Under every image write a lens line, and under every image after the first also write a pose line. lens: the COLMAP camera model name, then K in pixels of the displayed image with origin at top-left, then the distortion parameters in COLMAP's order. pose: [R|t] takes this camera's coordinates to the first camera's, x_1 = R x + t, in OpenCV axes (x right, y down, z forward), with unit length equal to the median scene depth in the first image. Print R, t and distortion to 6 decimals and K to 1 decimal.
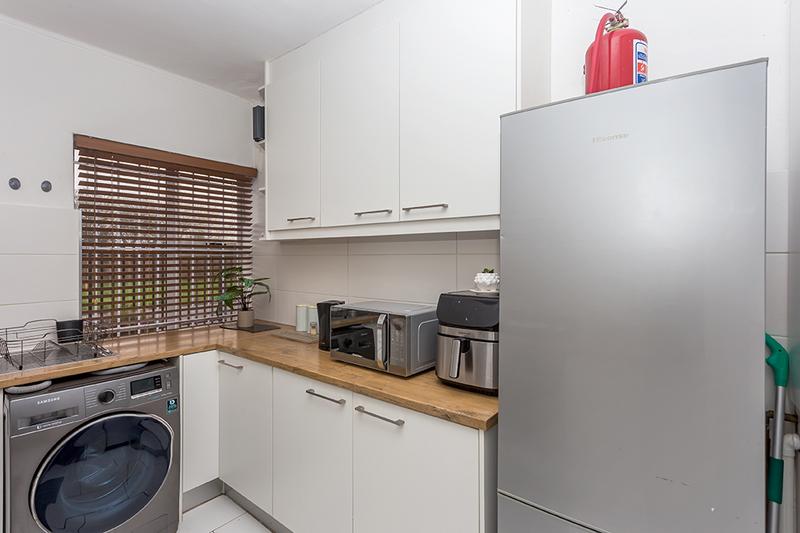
lens RADIAL K [[395.0, 0, 399.7], [0, 395.0, 259.8], [0, 0, 1]] dist [0.000491, -0.000395]
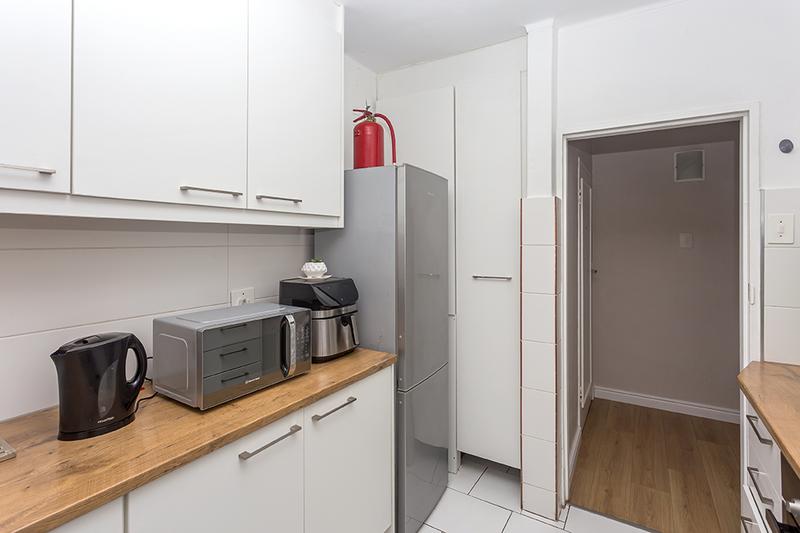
lens RADIAL K [[390.2, 0, 398.9], [0, 390.2, 241.4], [0, 0, 1]] dist [0.000694, 0.000155]
pose [[-0.119154, 0.005704, 0.992859, -0.774516], [0.011417, 0.999925, -0.004374, -0.018369], [-0.992810, 0.010815, -0.119211, 0.695158]]
